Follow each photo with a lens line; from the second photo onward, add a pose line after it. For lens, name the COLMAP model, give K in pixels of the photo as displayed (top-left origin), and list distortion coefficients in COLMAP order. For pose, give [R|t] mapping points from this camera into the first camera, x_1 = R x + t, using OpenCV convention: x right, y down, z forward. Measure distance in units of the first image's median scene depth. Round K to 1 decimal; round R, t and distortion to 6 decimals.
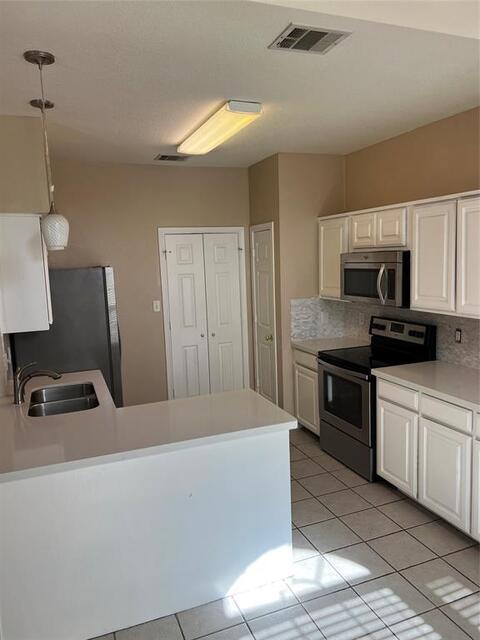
lens RADIAL K [[480.3, 0, 240.0], [0, 480.3, 320.0], [0, 0, 1]] dist [0.070848, -0.099201]
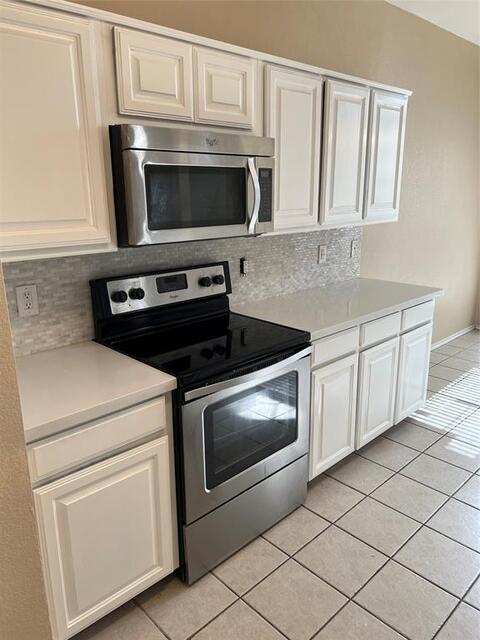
lens RADIAL K [[480.3, 0, 240.0], [0, 480.3, 320.0], [0, 0, 1]] dist [0.070848, -0.099201]
pose [[-0.393519, -0.208733, 0.895306, -0.195032], [0.137103, 0.949666, 0.281668, -0.081927], [-0.909036, 0.233591, -0.345094, 1.039293]]
